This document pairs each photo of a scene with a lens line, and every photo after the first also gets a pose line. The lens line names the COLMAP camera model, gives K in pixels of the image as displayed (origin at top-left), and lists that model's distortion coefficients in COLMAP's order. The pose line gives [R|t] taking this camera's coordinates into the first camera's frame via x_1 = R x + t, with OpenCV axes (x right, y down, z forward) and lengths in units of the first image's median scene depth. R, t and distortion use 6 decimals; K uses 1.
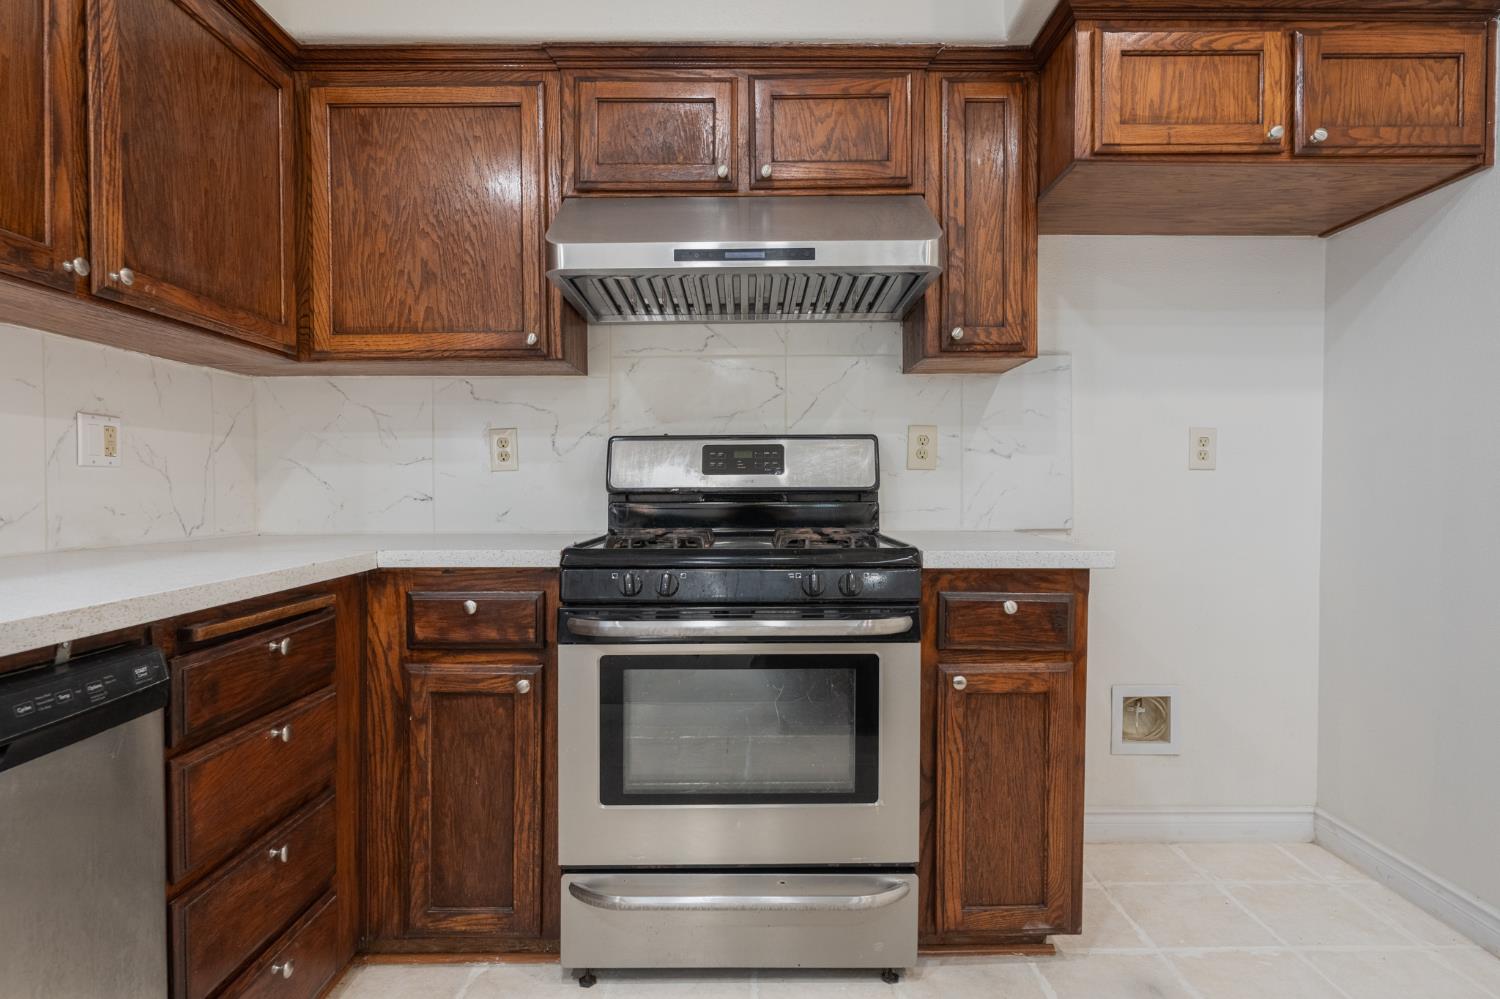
lens RADIAL K [[794.9, 0, 758.8], [0, 794.9, 502.6], [0, 0, 1]] dist [-0.001370, -0.000432]
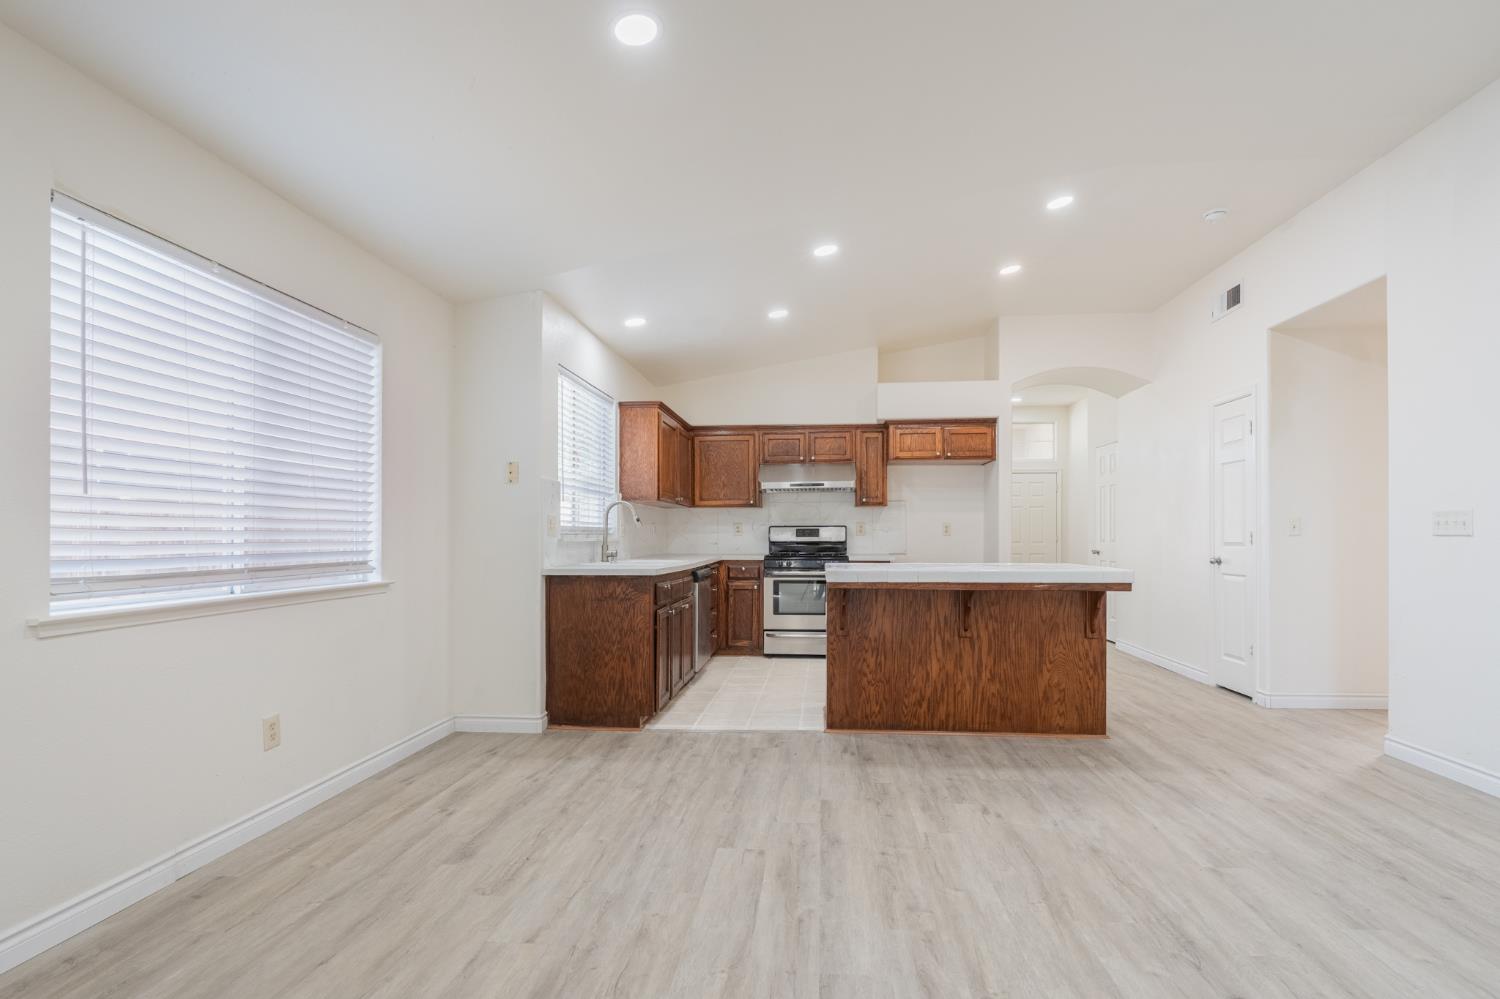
lens RADIAL K [[721.0, 0, 770.7], [0, 721.0, 526.5], [0, 0, 1]] dist [0.000157, 0.000419]
pose [[0.996348, -0.000659, -0.085378, 0.104461], [-0.002326, 0.999390, -0.034859, 0.033773], [0.085349, 0.034930, 0.995739, -2.541829]]
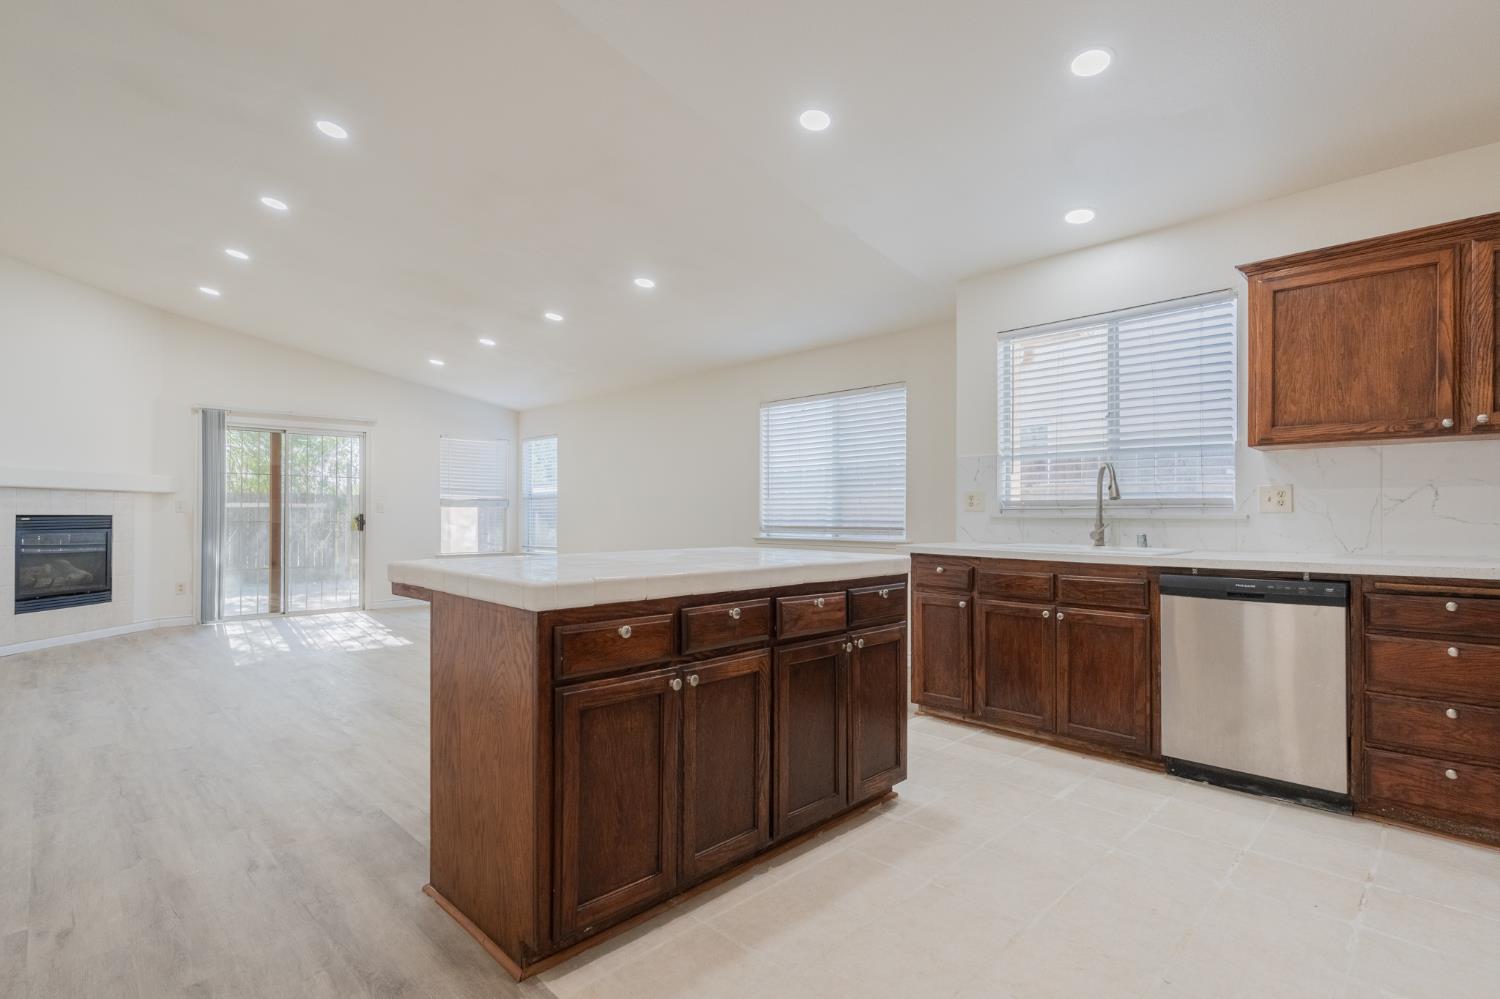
lens RADIAL K [[713.9, 0, 755.8], [0, 713.9, 506.7], [0, 0, 1]] dist [-0.000500, 0.000293]
pose [[-0.715084, -0.007393, -0.698999, 1.297291], [-0.016889, 0.999835, 0.006703, -0.031843], [0.698834, 0.016598, -0.715091, 0.740852]]
